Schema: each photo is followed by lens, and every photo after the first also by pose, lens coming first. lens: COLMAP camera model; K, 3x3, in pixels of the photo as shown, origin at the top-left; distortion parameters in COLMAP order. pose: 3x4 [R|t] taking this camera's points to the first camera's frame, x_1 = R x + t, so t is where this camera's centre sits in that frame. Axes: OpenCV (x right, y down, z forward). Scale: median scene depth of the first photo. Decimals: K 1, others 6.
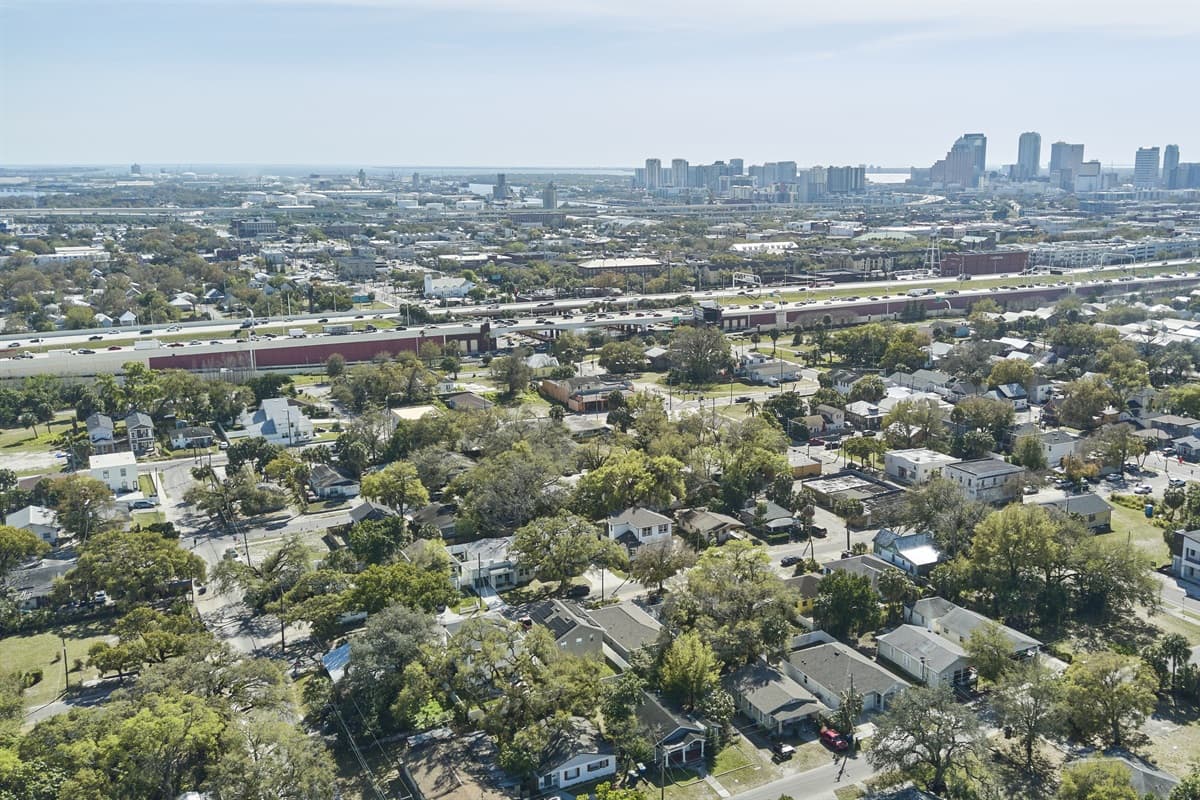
lens RADIAL K [[1121.8, 0, 731.8], [0, 1121.8, 399.8], [0, 0, 1]] dist [0.092052, -0.136254]
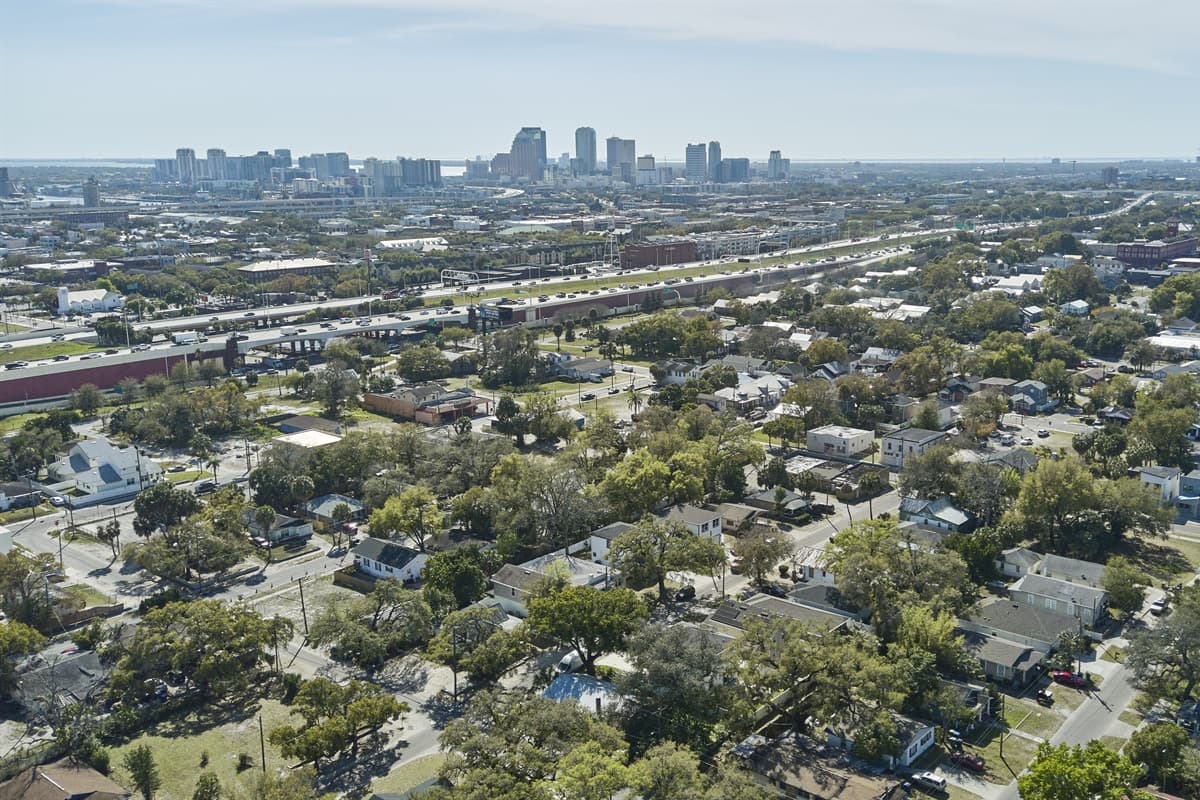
lens RADIAL K [[1121.8, 0, 731.8], [0, 1121.8, 399.8], [0, 0, 1]] dist [0.092052, -0.136254]
pose [[0.918093, -0.083616, 0.387444, -0.129482], [0.081328, 0.996437, 0.022329, -0.004797], [-0.387931, 0.011010, 0.921623, 0.021148]]
